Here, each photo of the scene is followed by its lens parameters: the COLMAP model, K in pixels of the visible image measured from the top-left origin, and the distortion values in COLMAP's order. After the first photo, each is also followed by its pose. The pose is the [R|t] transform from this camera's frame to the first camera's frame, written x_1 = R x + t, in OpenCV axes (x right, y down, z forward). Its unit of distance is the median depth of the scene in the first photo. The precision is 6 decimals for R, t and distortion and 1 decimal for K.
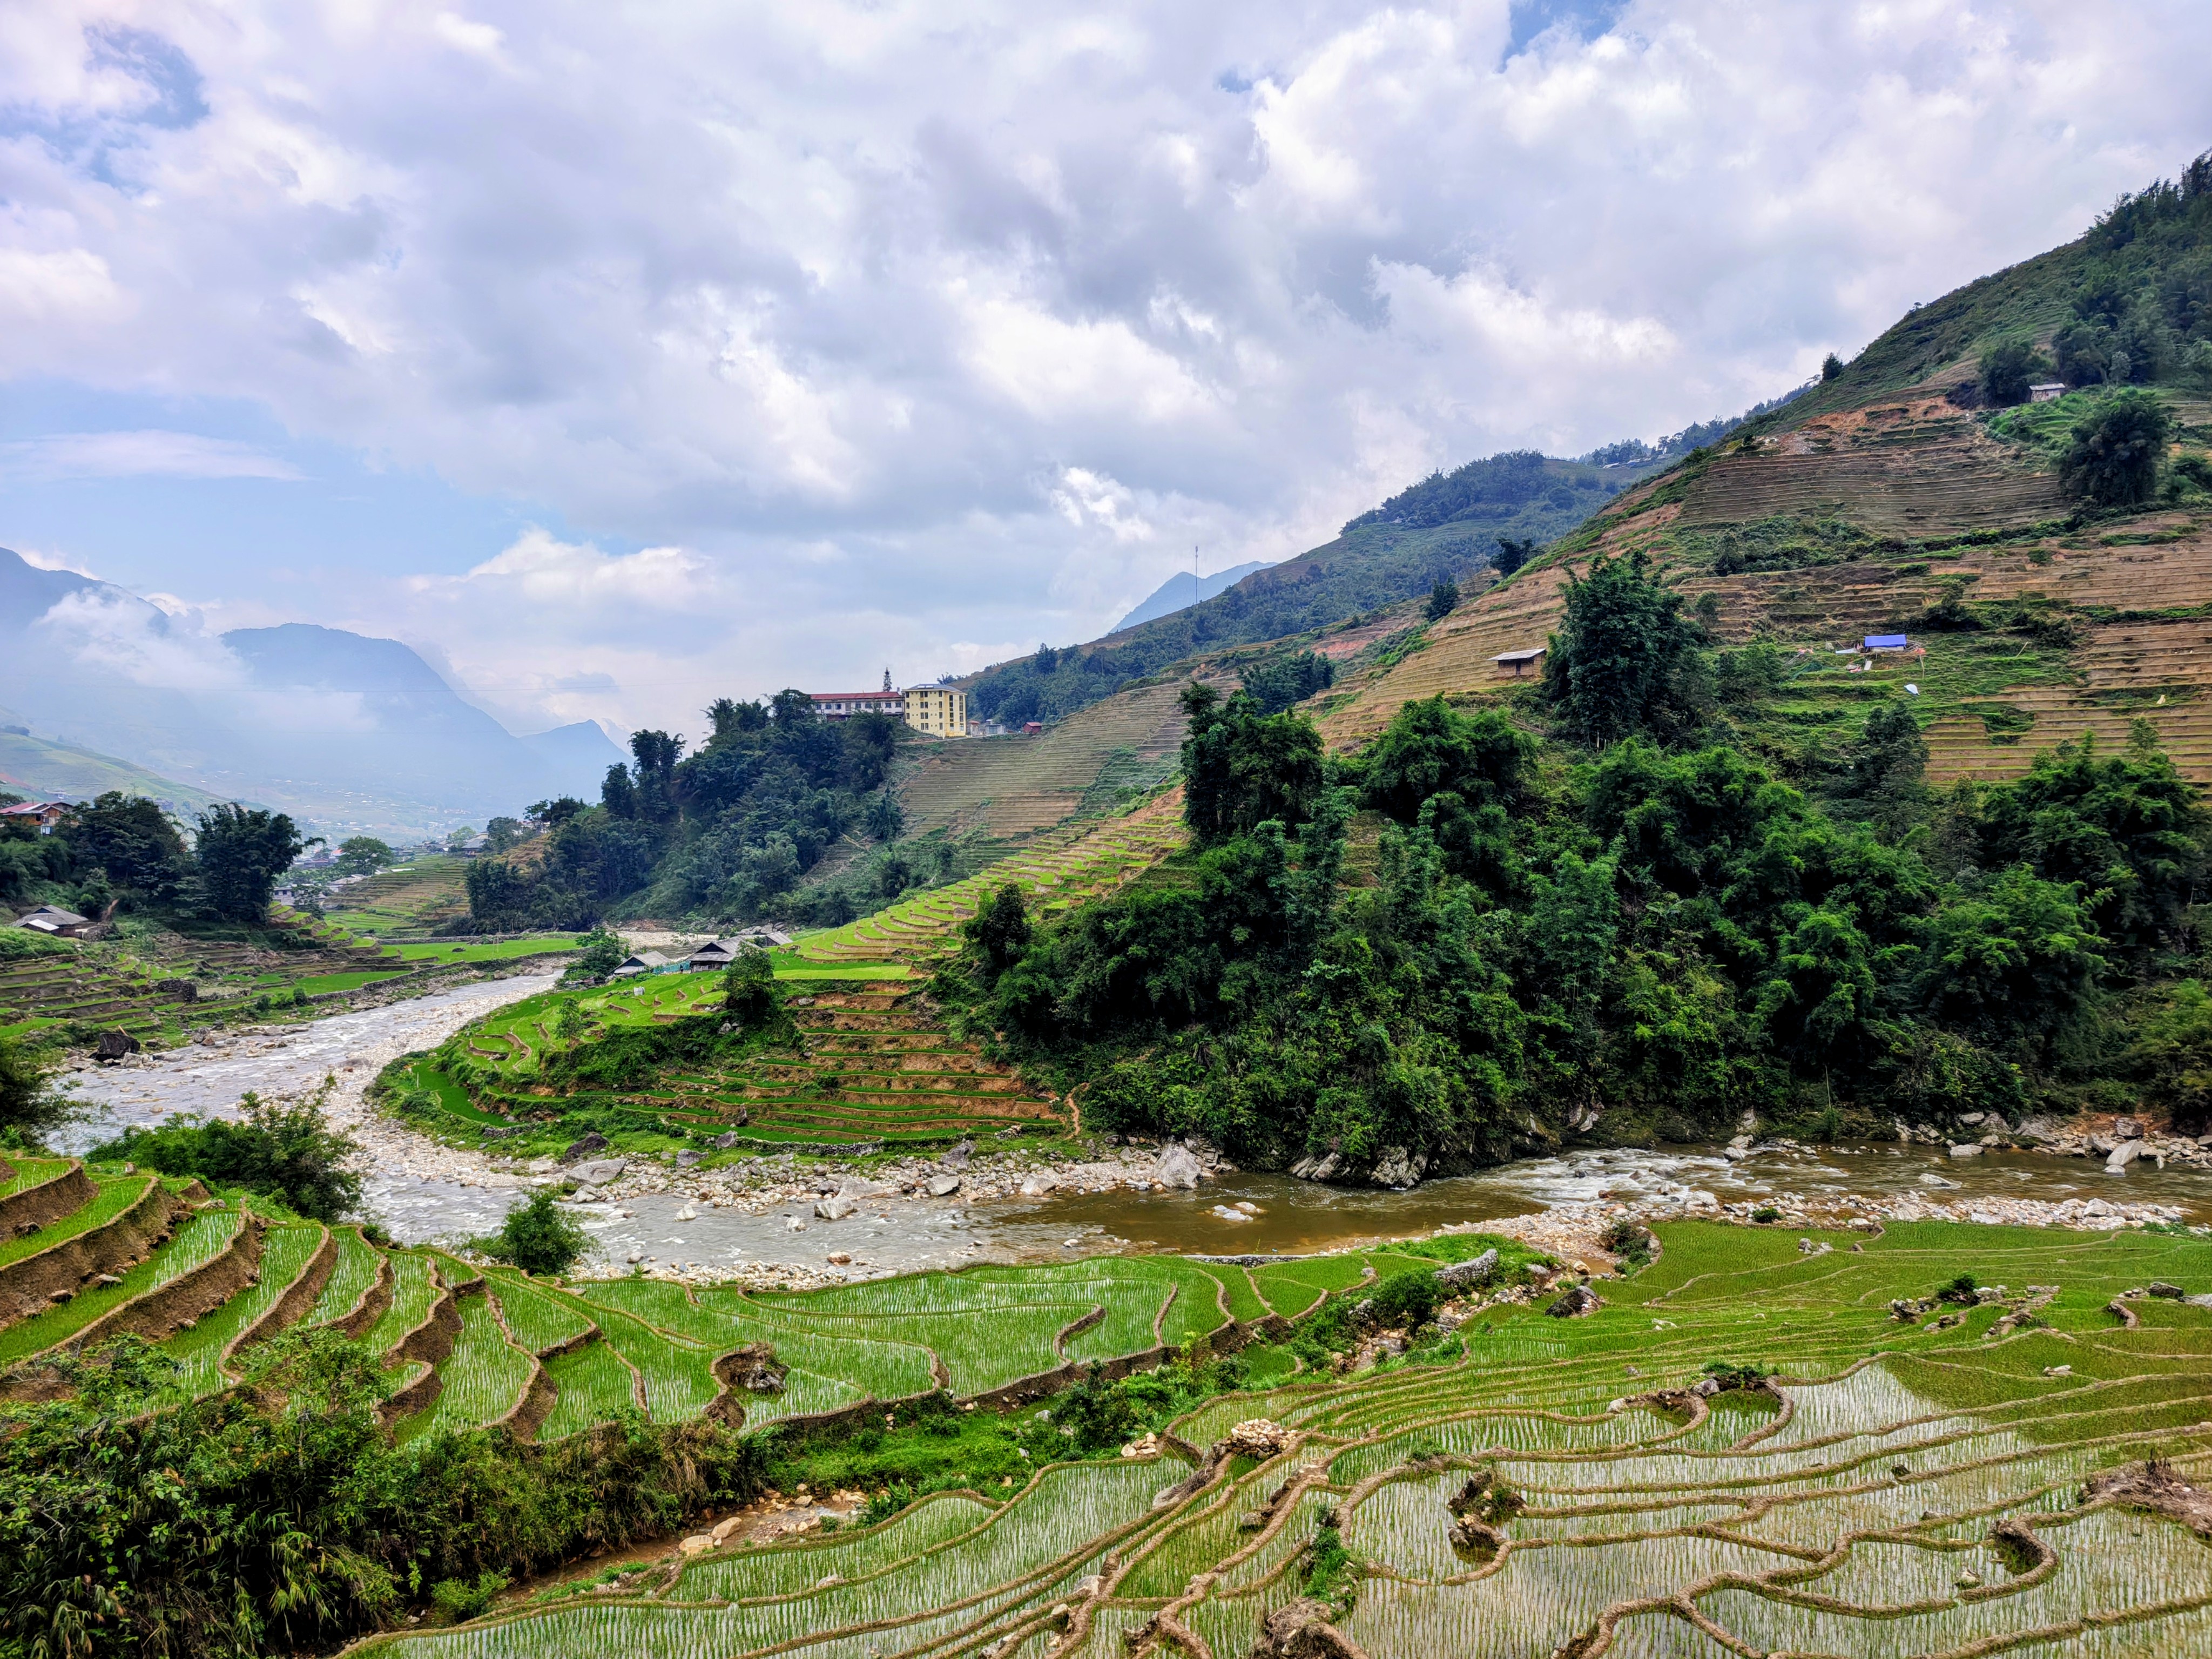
lens RADIAL K [[1465.6, 0, 1017.6], [0, 1465.6, 797.2], [0, 0, 1]] dist [0.054780, -0.057208]
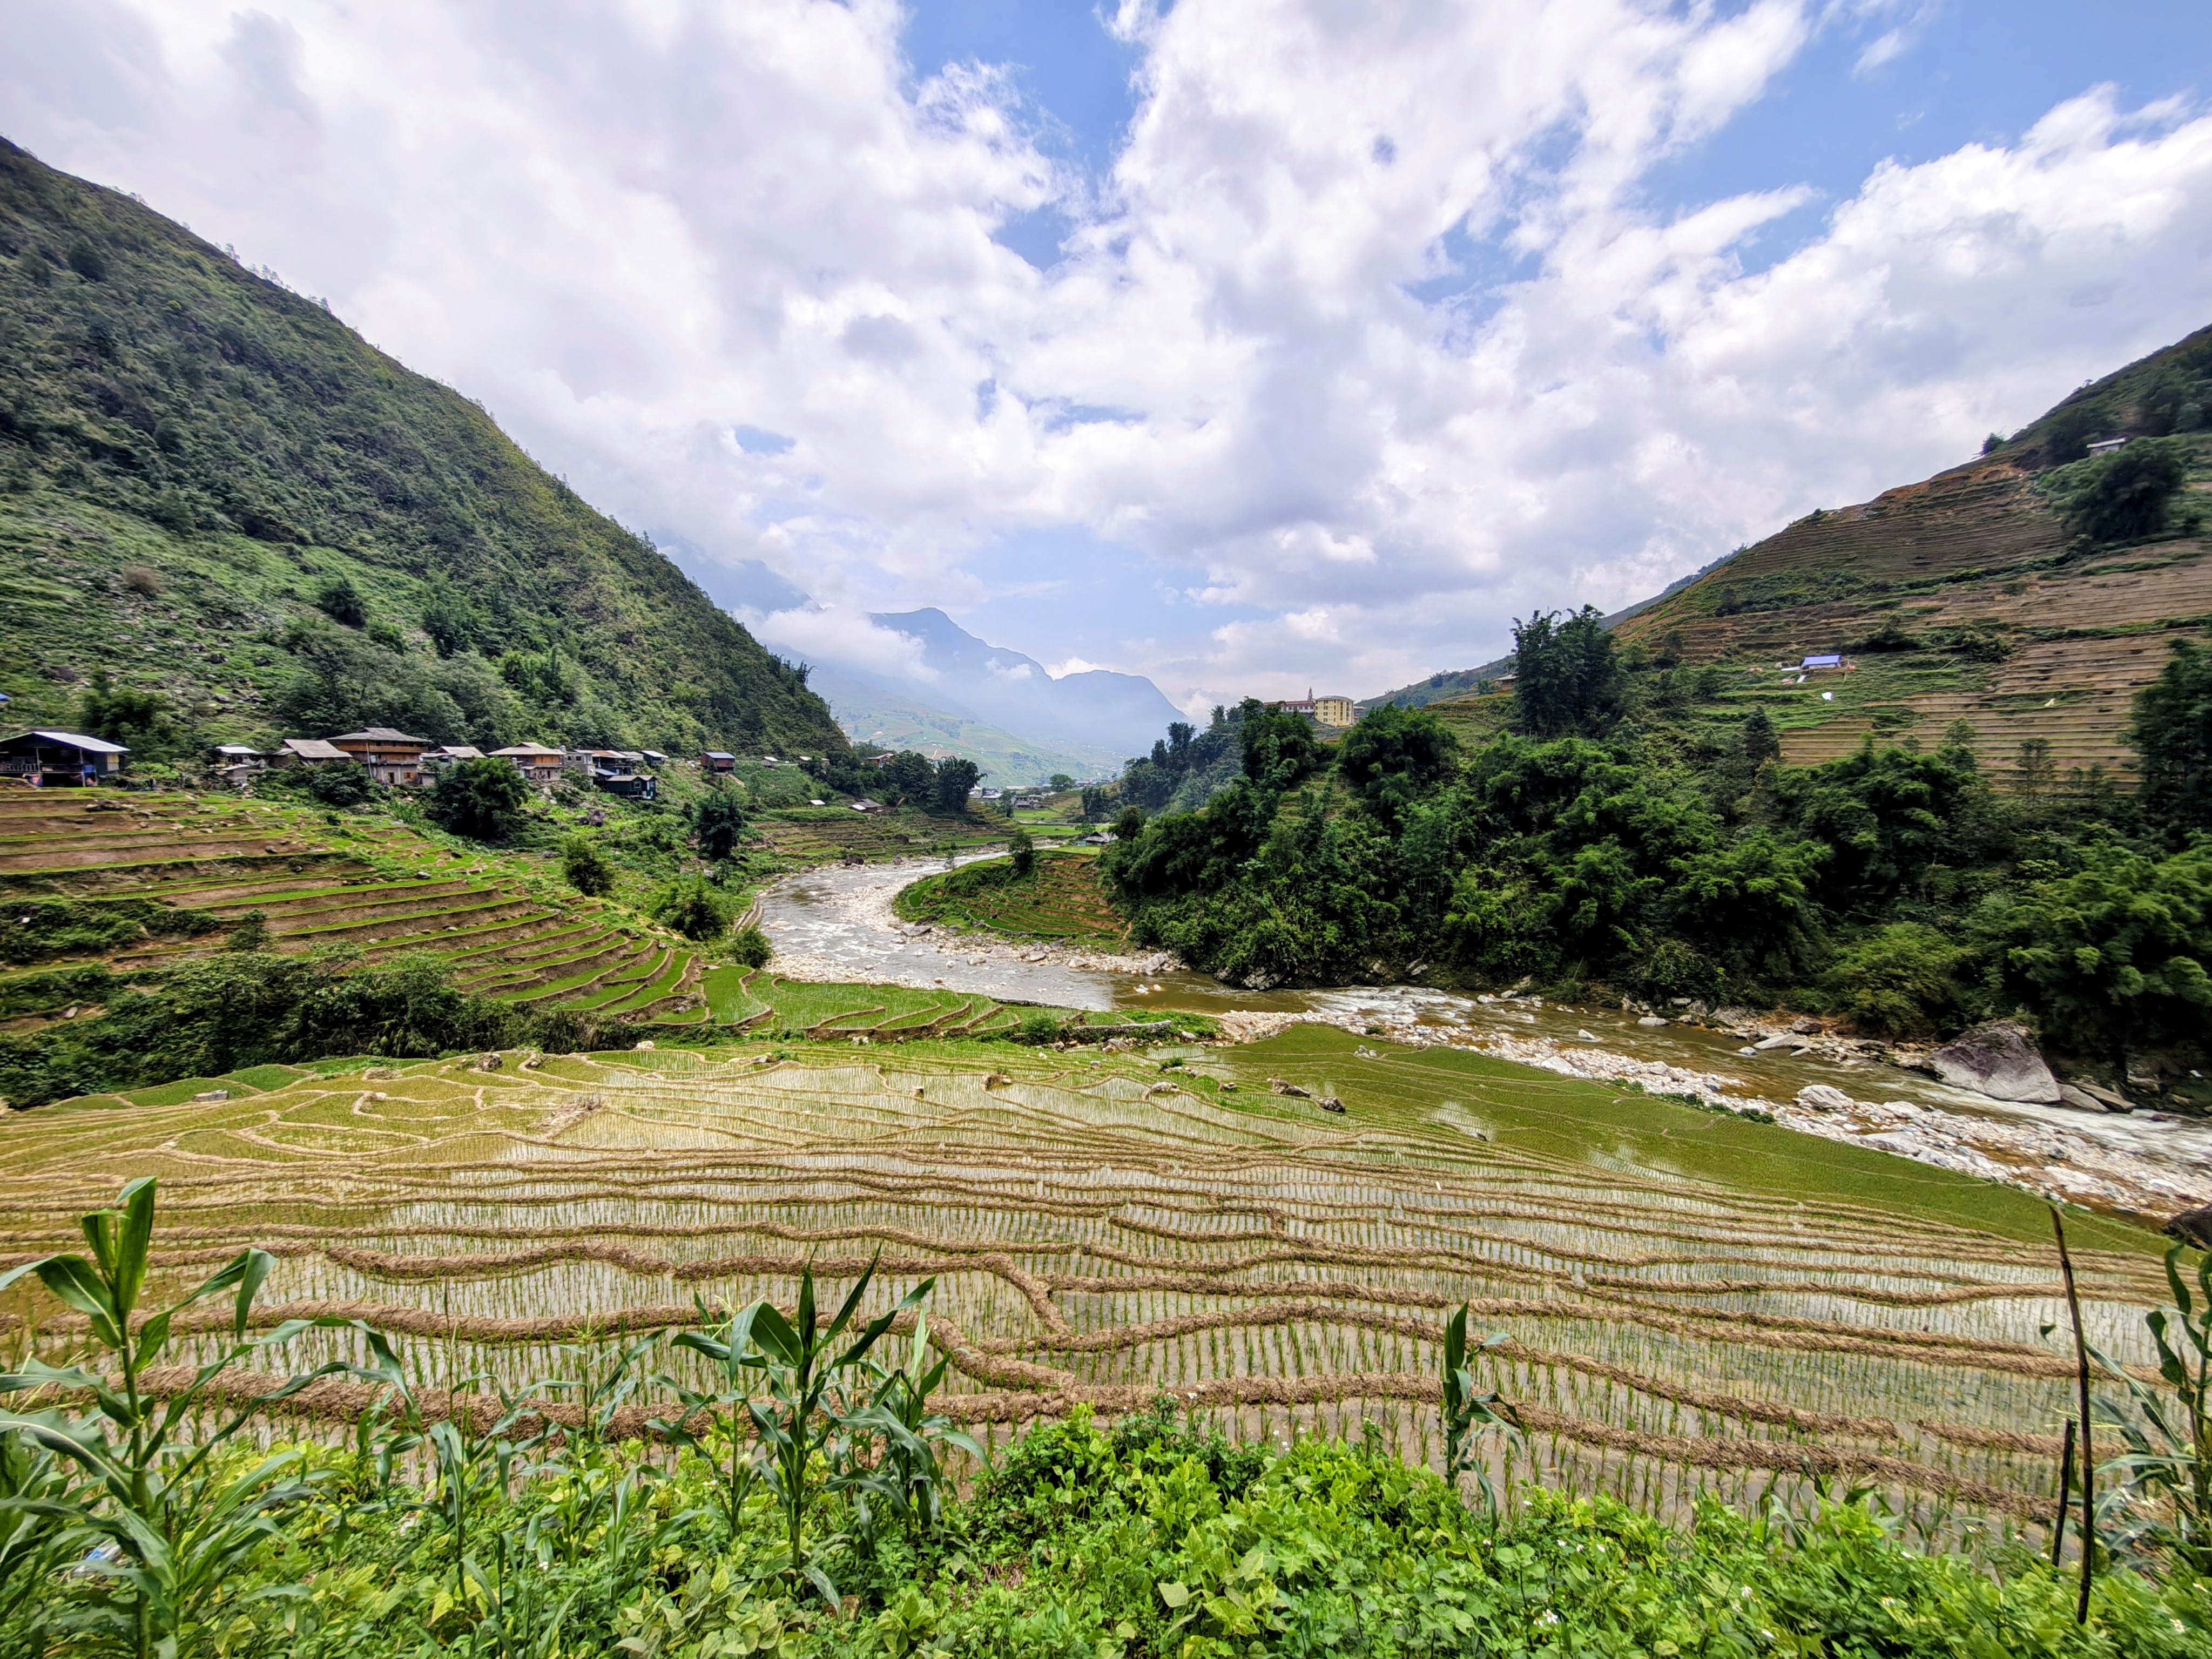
lens RADIAL K [[796.1, 0, 1109.9], [0, 796.1, 784.4], [0, 0, 1]] dist [0.010678, -0.000293]
pose [[0.902692, 0.034498, -0.428901, 0.356446], [-0.020103, 0.999074, 0.038049, -0.007705], [0.429817, -0.025724, 0.902550, 0.057620]]
